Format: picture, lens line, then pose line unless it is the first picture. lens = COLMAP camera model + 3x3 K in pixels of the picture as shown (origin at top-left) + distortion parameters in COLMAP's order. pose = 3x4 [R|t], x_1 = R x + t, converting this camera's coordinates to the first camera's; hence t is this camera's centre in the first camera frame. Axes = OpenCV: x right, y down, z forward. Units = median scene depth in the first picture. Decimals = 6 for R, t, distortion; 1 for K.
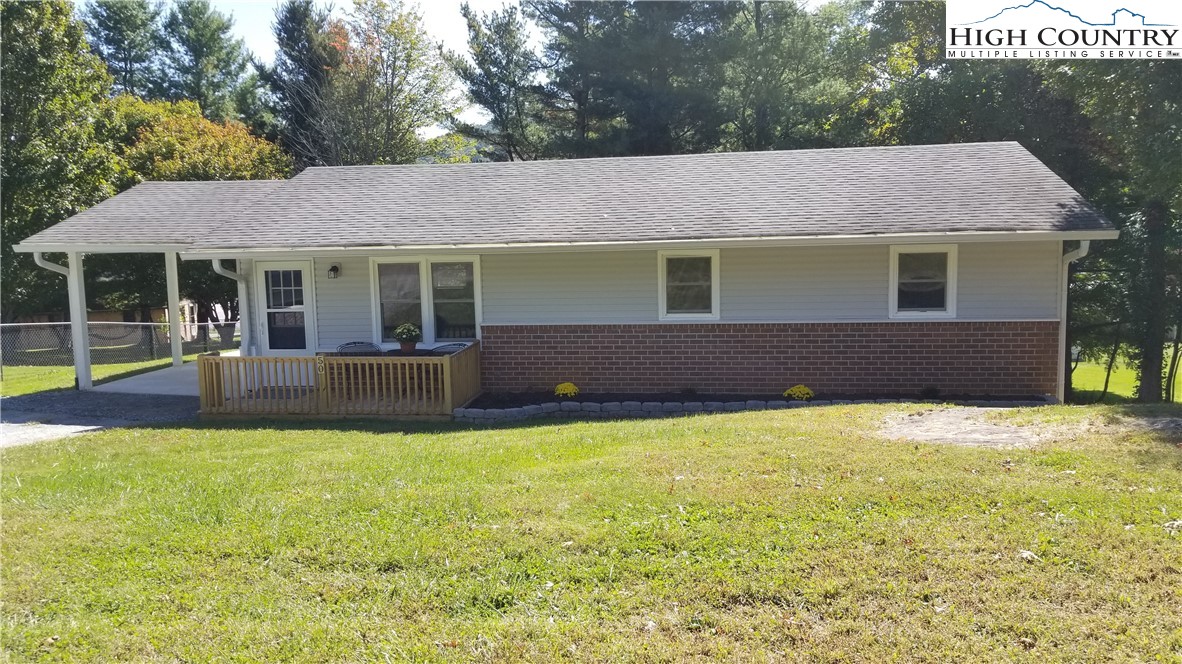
lens RADIAL K [[969.3, 0, 591.0], [0, 969.3, 332.0], [0, 0, 1]] dist [0.083260, -0.093401]
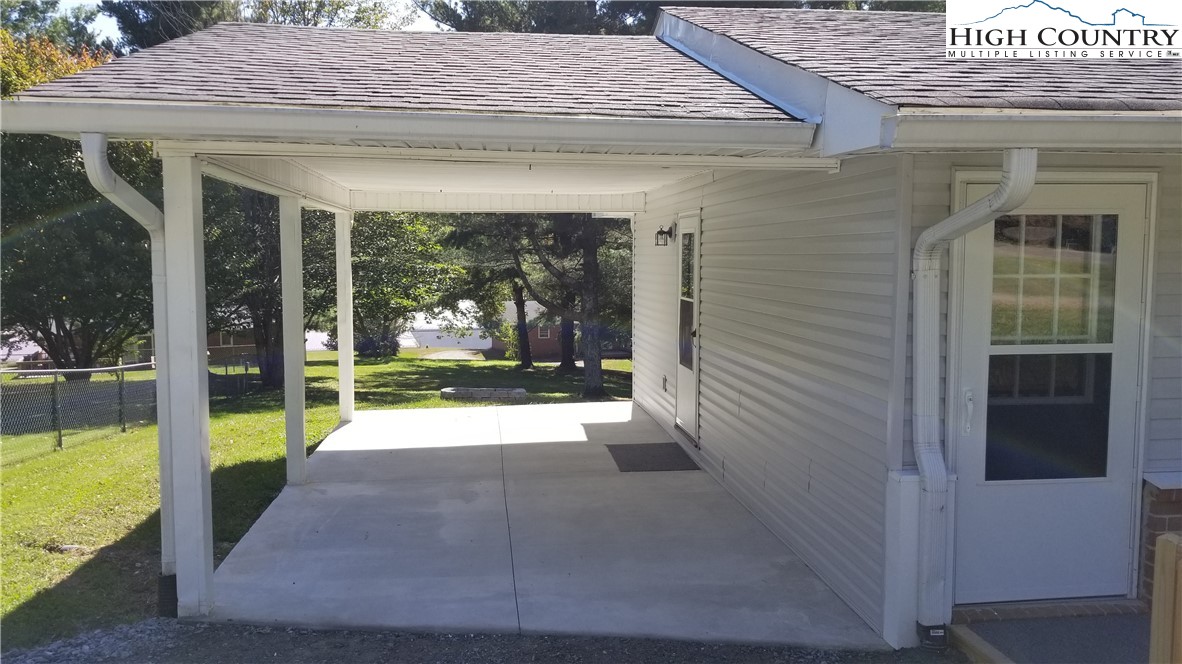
lens RADIAL K [[952.9, 0, 591.0], [0, 952.9, 332.0], [0, 0, 1]] dist [0.084211, -0.077741]
pose [[0.968184, -0.001041, 0.250239, -0.535595], [0.007870, 0.999623, -0.026293, -0.021259], [-0.250117, 0.027426, 0.967827, 0.773650]]
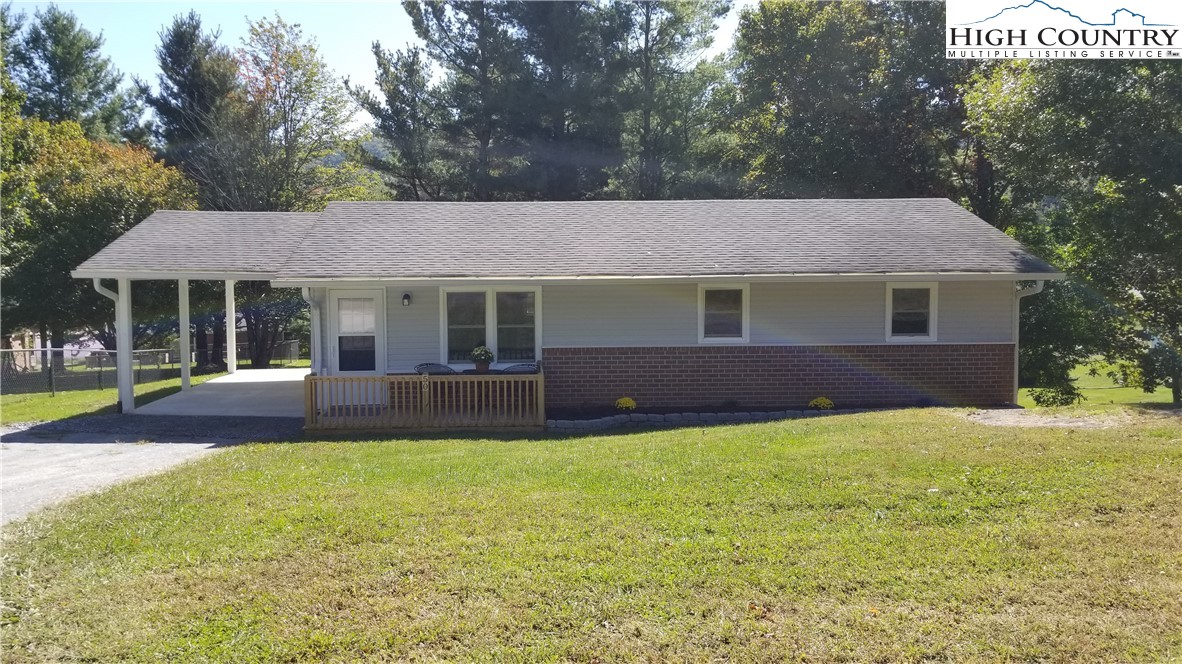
lens RADIAL K [[952.9, 0, 591.0], [0, 952.9, 332.0], [0, 0, 1]] dist [0.084211, -0.077741]
pose [[0.980433, 0.002283, 0.196839, -0.274310], [0.003641, 0.999551, -0.029729, 0.007713], [-0.196819, 0.029865, 0.979985, -0.096976]]
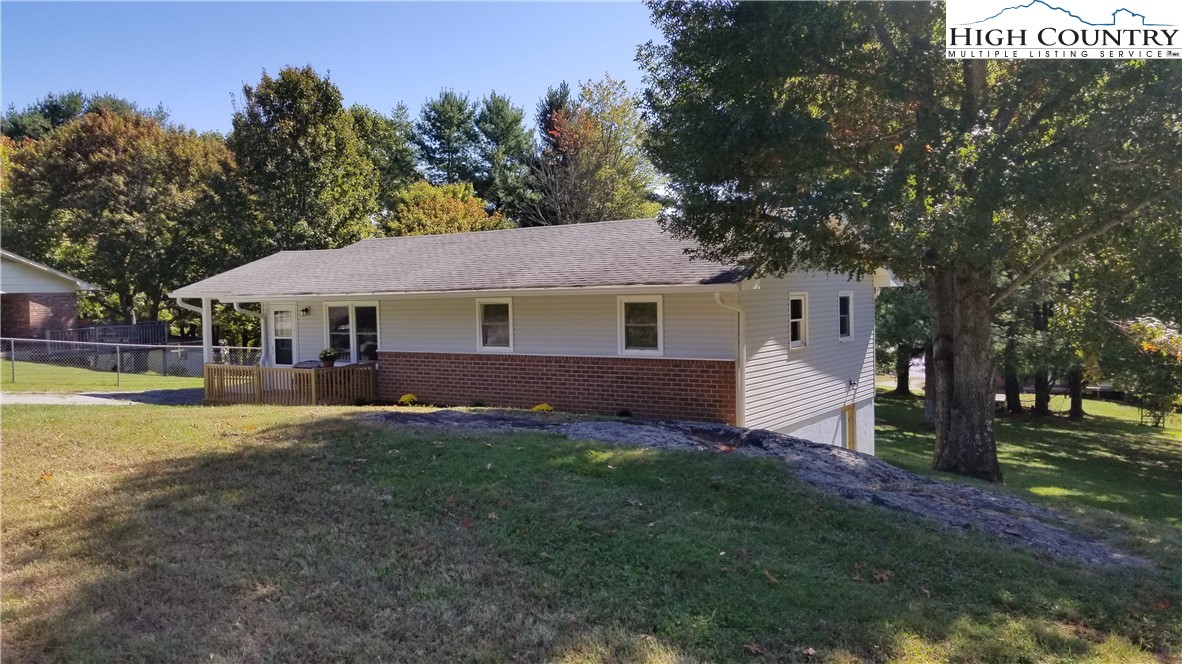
lens RADIAL K [[927.7, 0, 591.4], [0, 927.7, 307.8], [0, 0, 1]] dist [0.126151, -0.167749]
pose [[0.897601, 0.009421, -0.440709, 0.744299], [-0.038815, 0.997577, -0.057730, -0.003580], [0.439097, 0.068925, 0.895792, -0.066203]]
